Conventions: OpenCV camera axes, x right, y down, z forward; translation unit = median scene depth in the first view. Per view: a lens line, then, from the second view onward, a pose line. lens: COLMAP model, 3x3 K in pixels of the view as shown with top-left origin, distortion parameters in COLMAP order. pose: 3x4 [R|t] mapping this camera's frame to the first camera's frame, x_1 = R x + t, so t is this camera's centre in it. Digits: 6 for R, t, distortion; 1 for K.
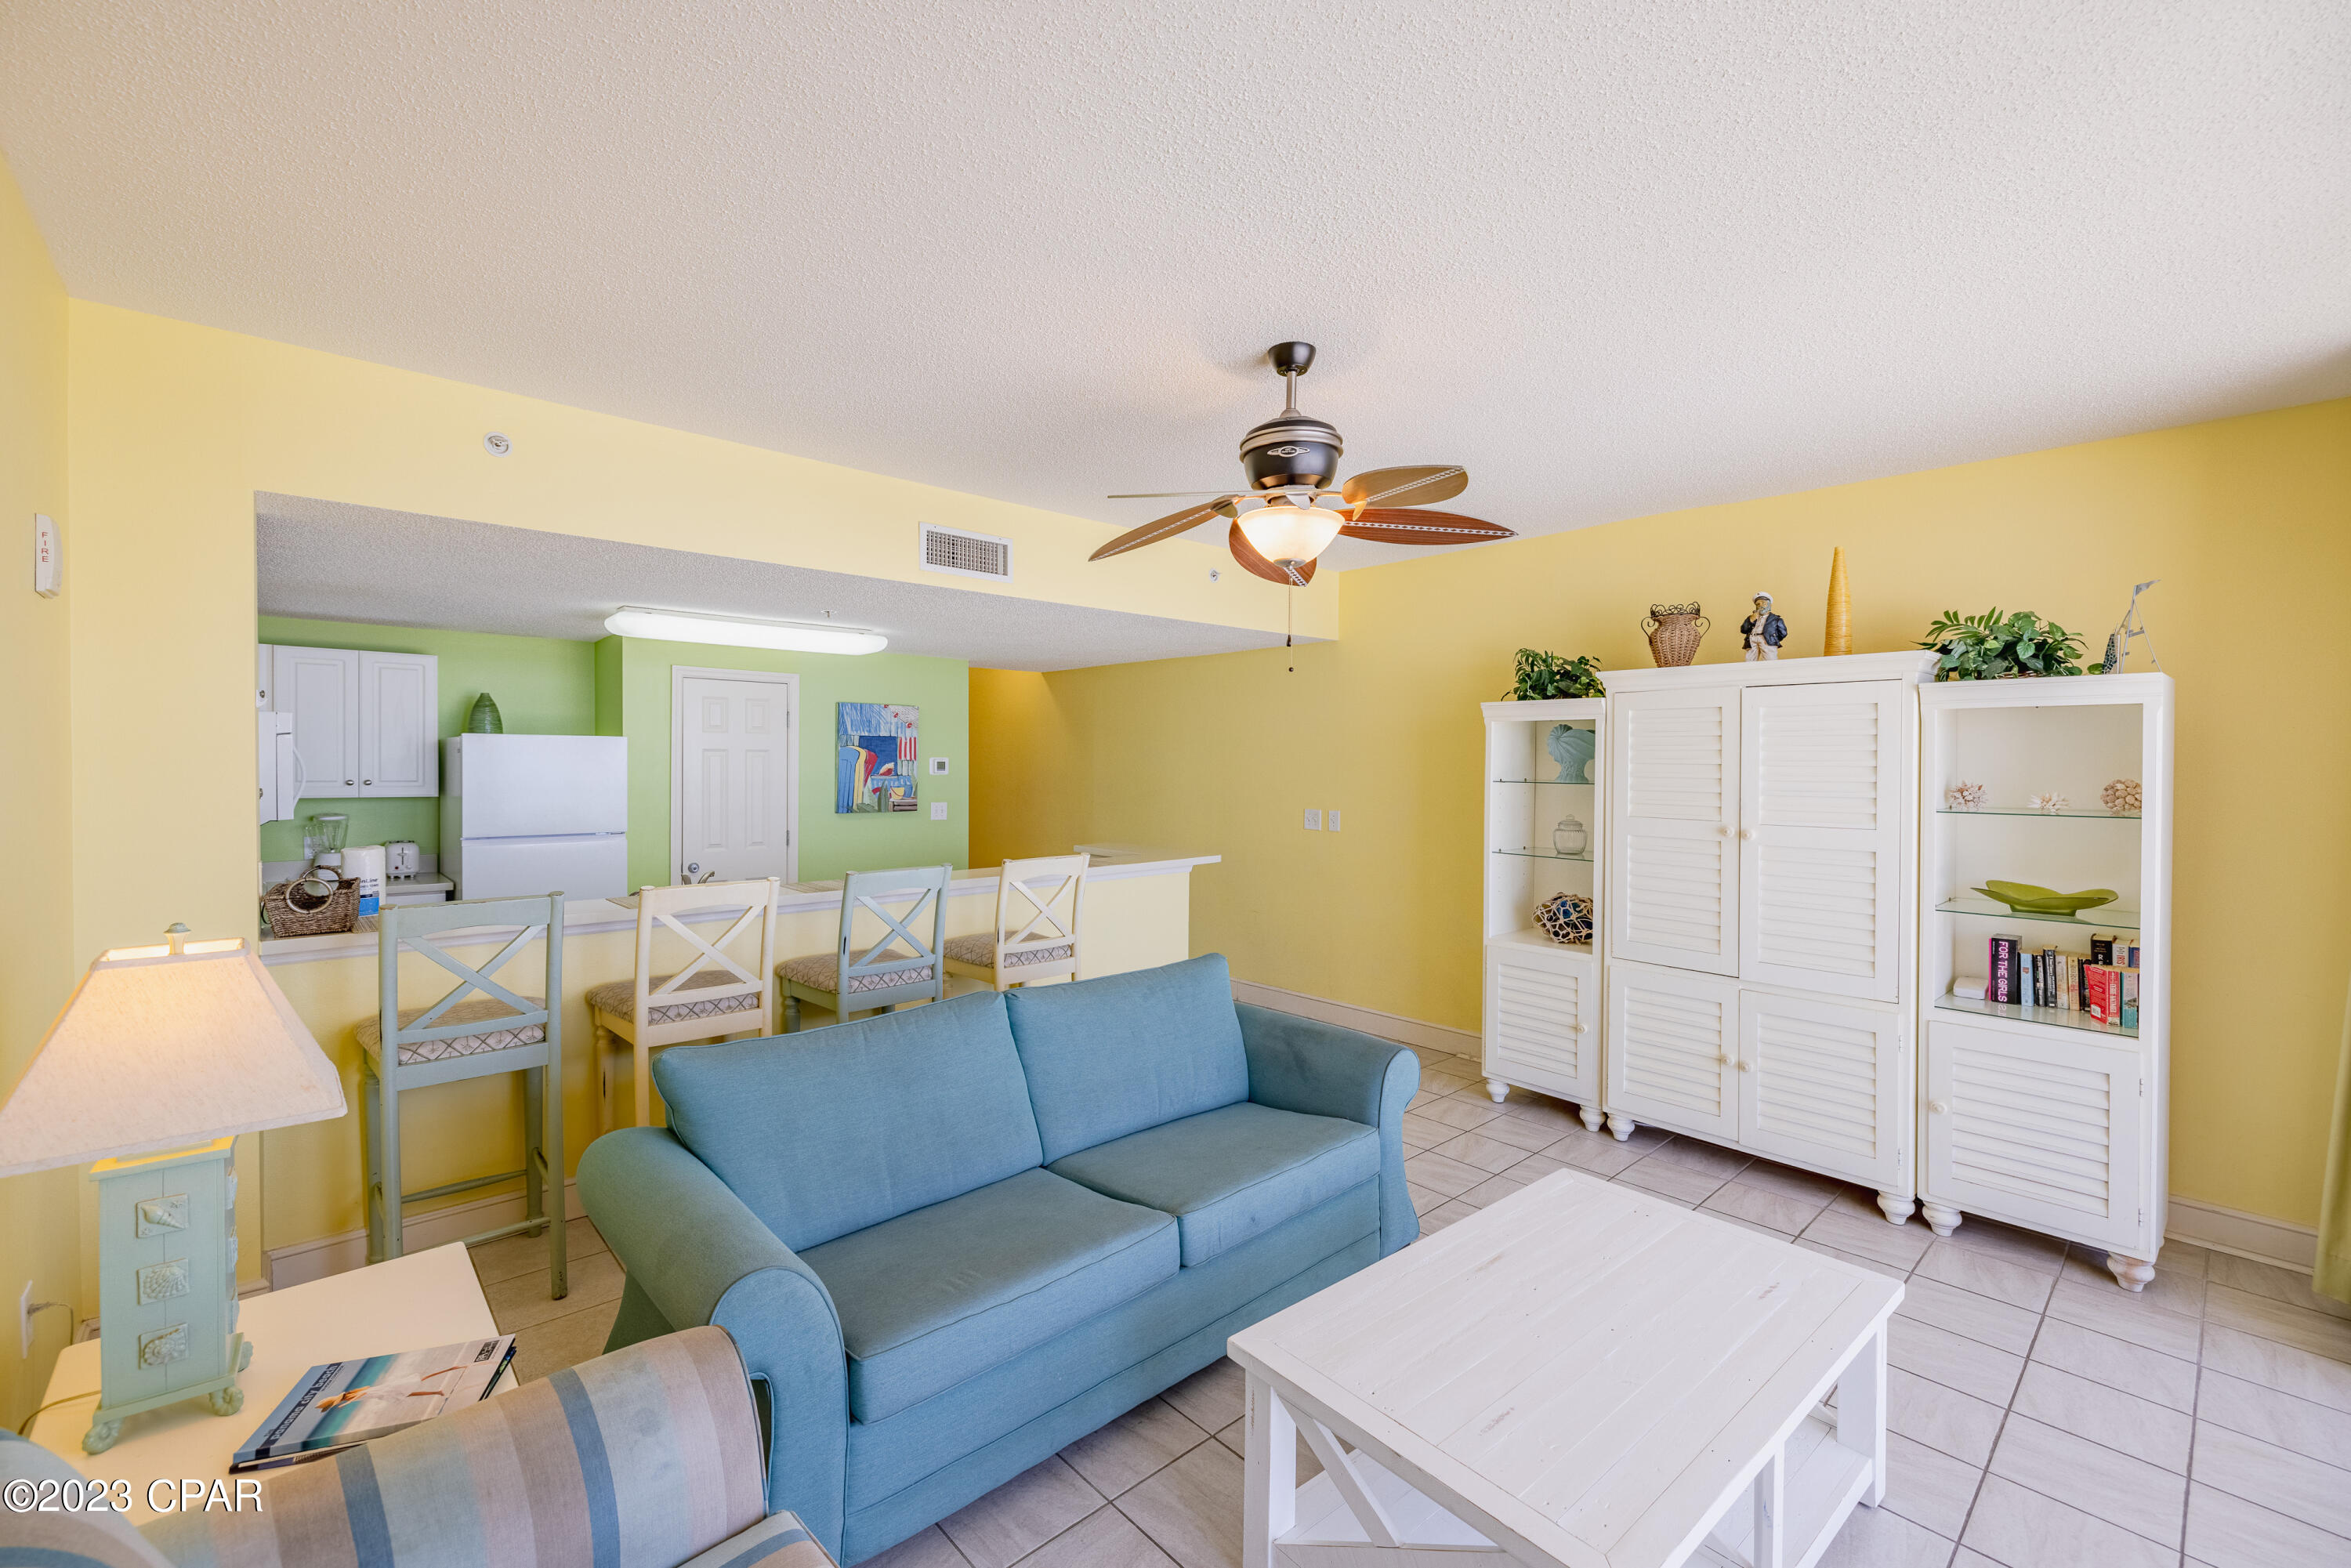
lens RADIAL K [[981.0, 0, 1164.0], [0, 981.0, 771.5], [0, 0, 1]] dist [0.000820, 0.000429]
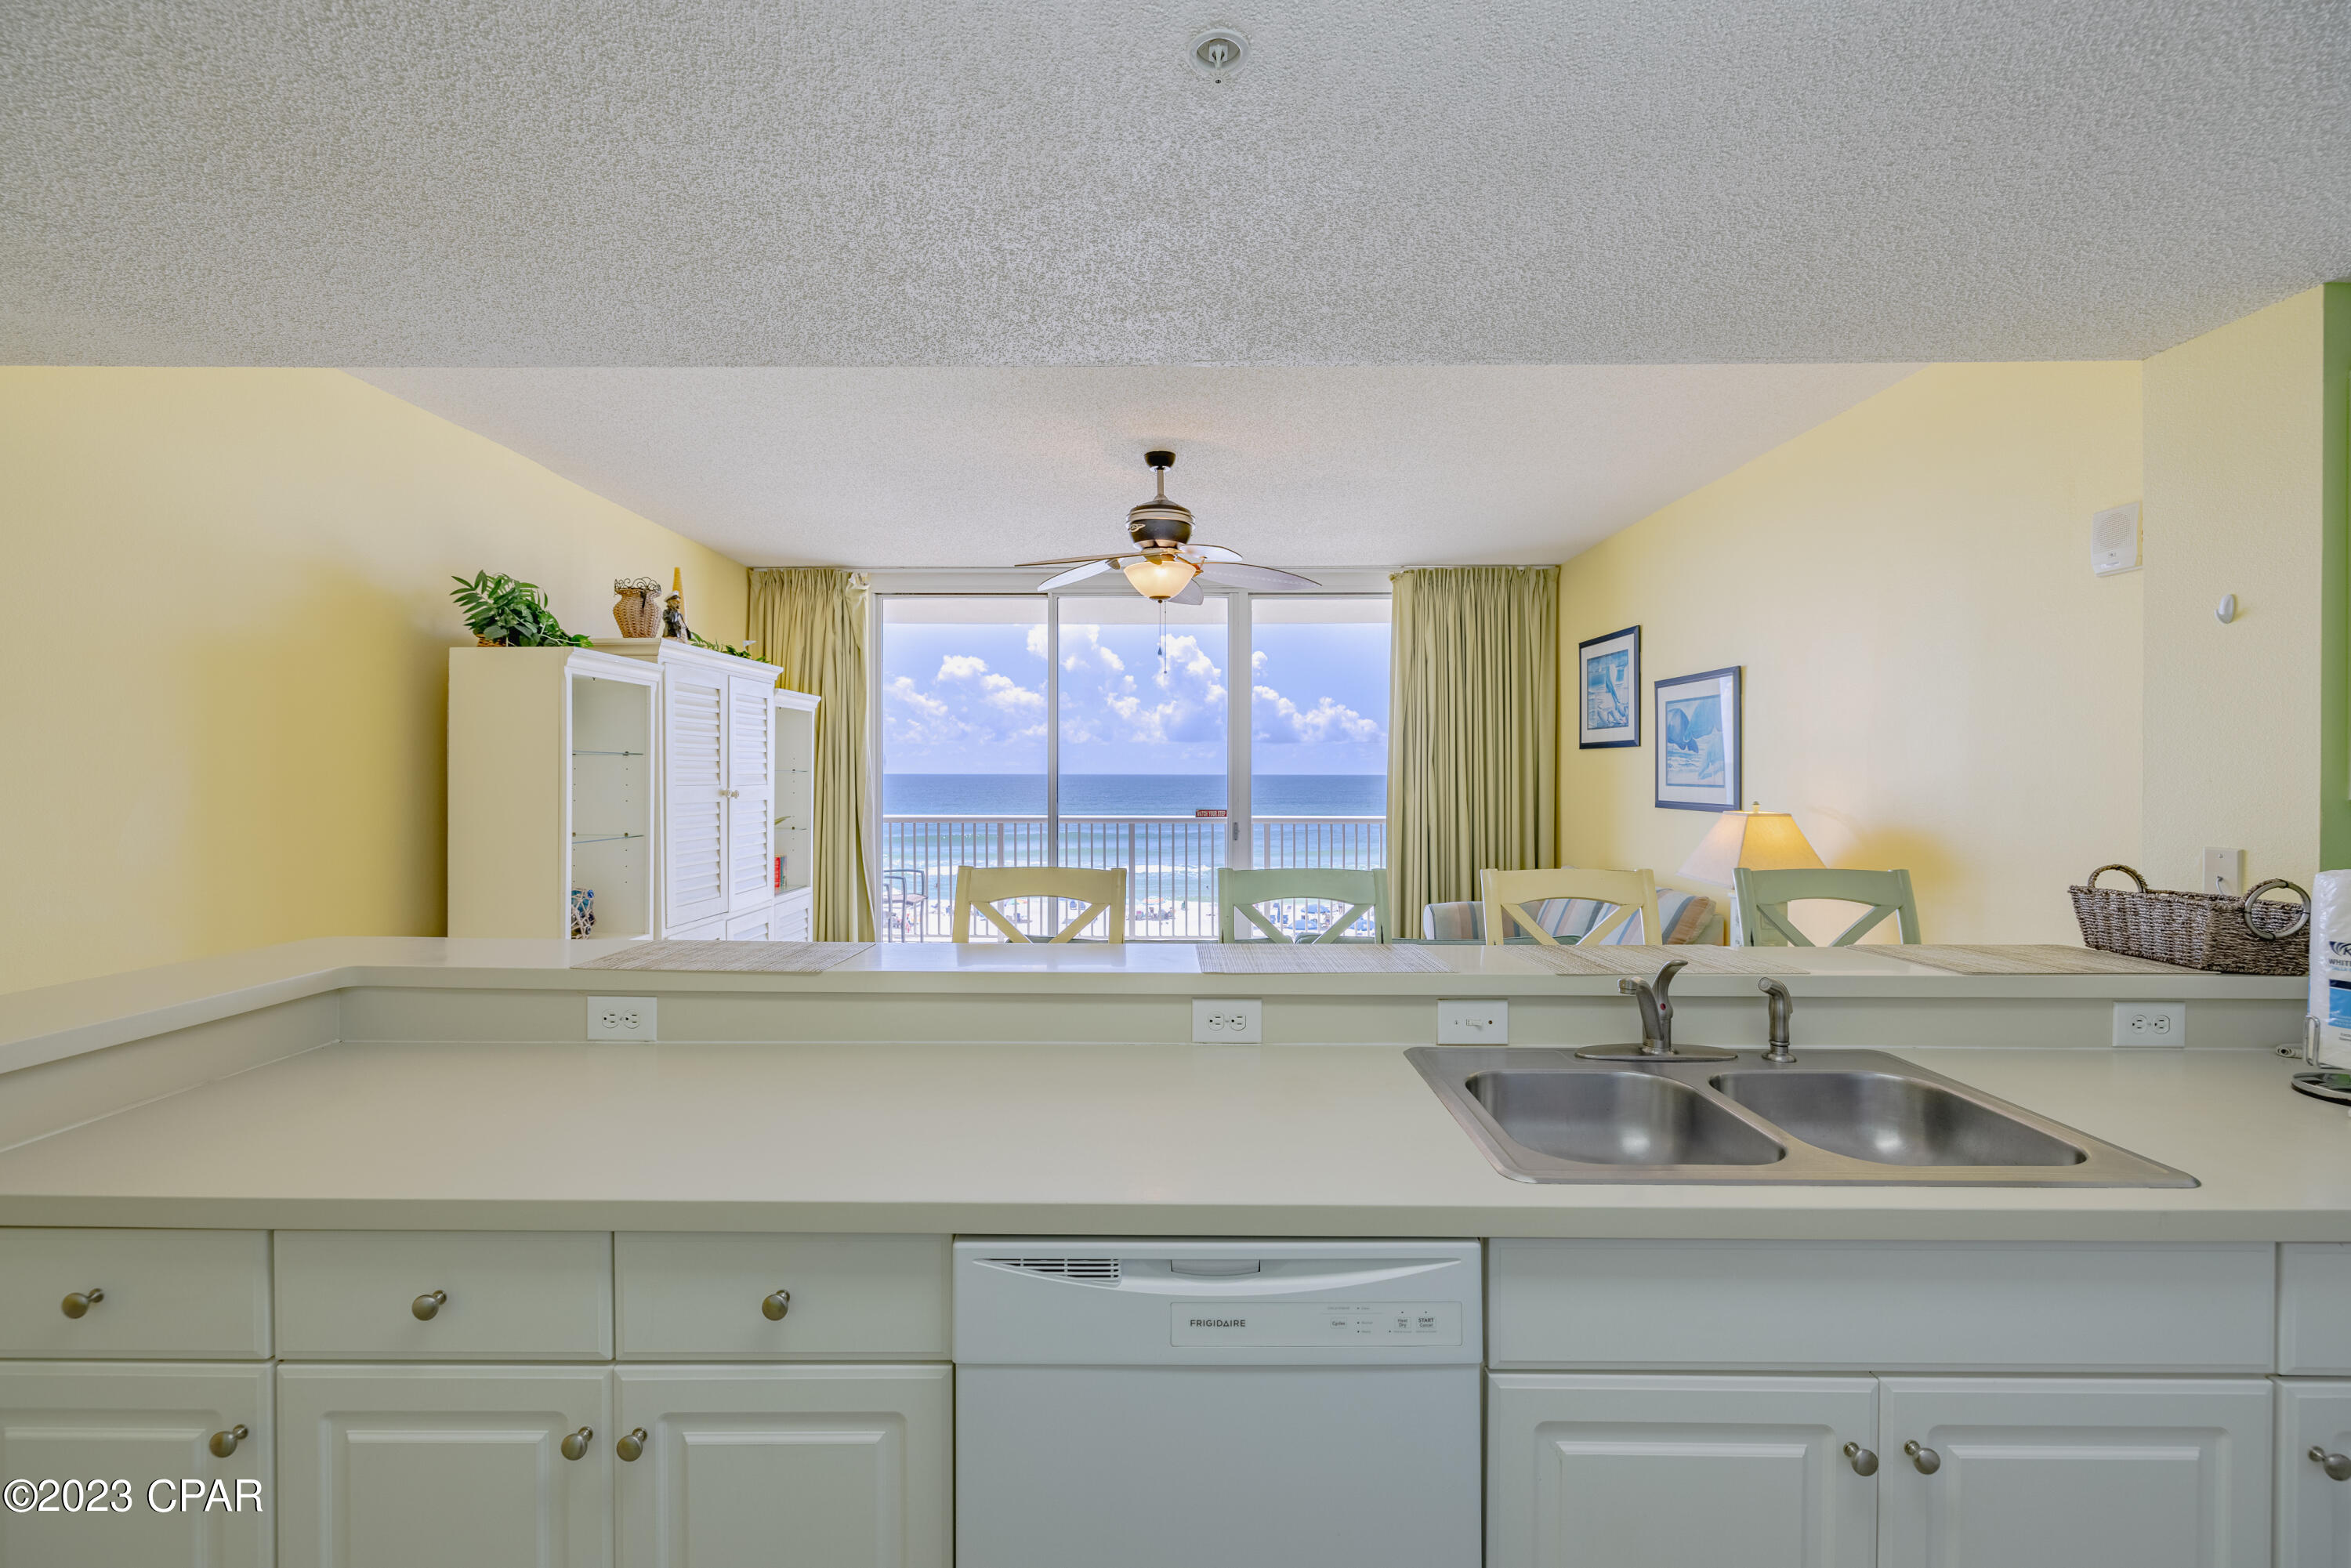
lens RADIAL K [[981.0, 0, 1164.0], [0, 981.0, 771.5], [0, 0, 1]] dist [0.000820, 0.000429]
pose [[-0.736343, -0.006317, 0.676579, -0.620446], [0.001041, 0.999945, 0.010470, 0.022104], [-0.676608, 0.008414, -0.736296, 1.482464]]
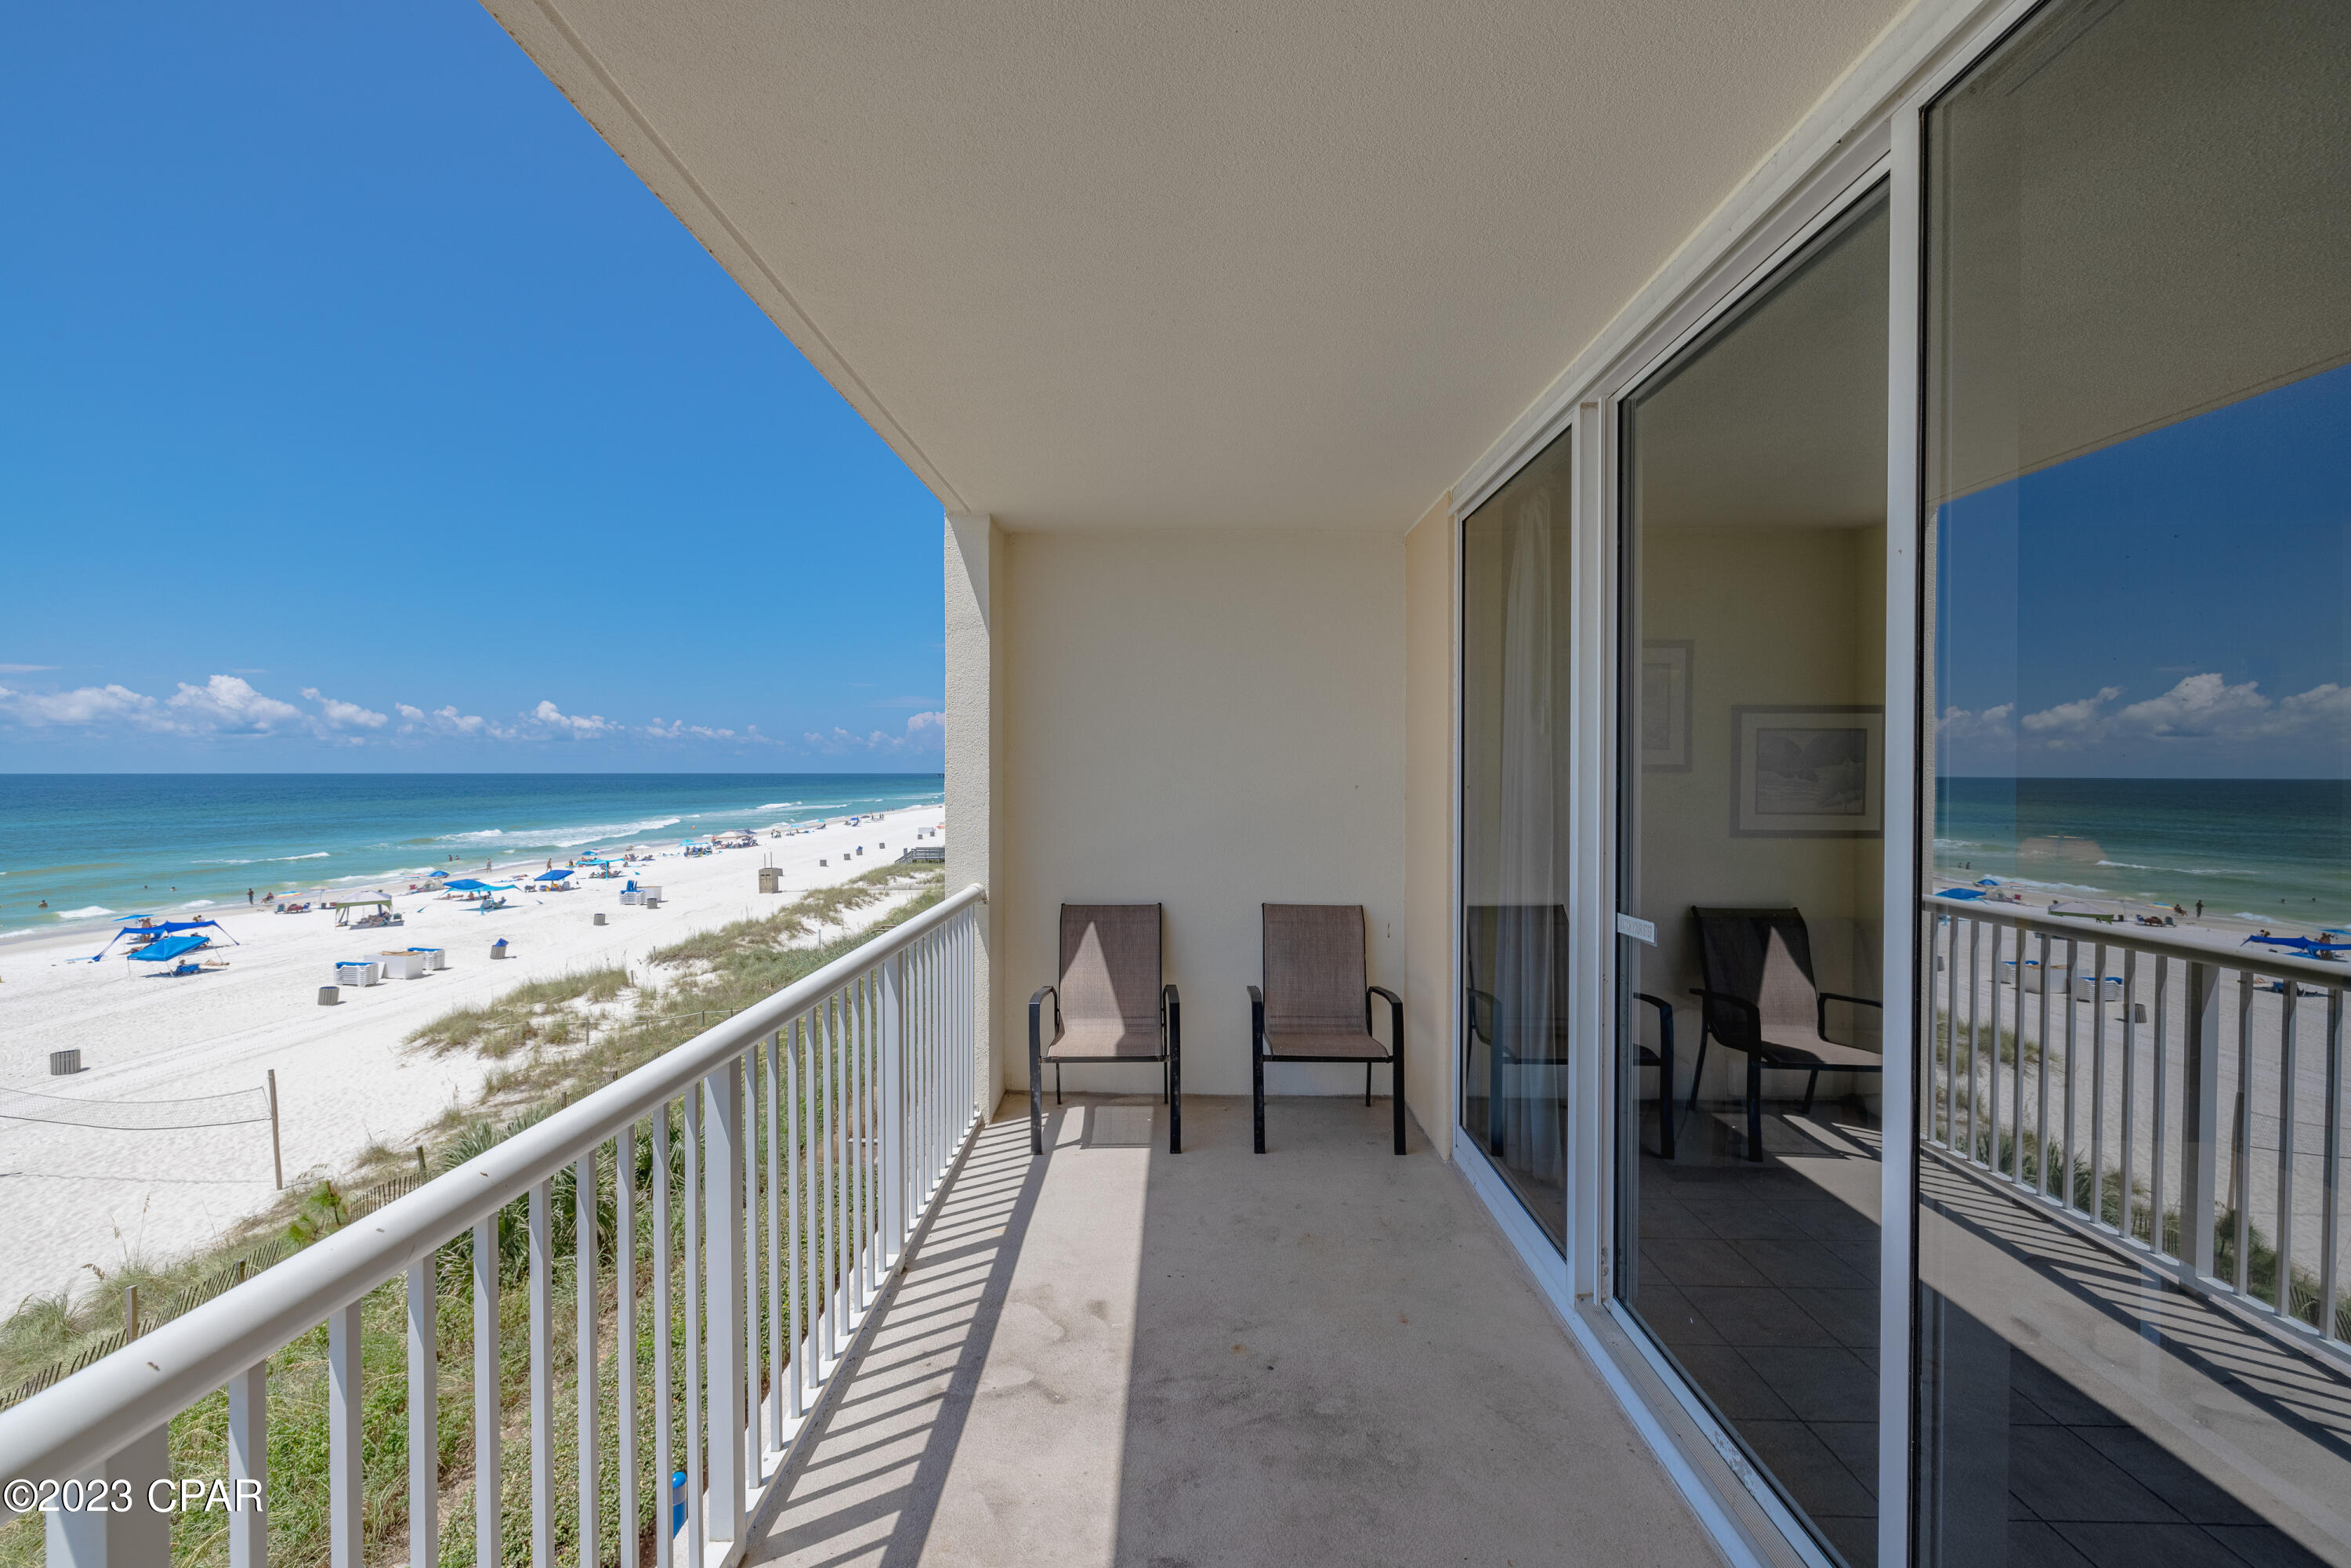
lens RADIAL K [[981.0, 0, 1164.0], [0, 981.0, 771.5], [0, 0, 1]] dist [0.000820, 0.000429]
pose [[-0.689567, -0.004444, -0.724209, 1.150806], [-0.014285, 0.999870, 0.007466, 0.002042], [0.724081, 0.015493, -0.689540, 0.430131]]
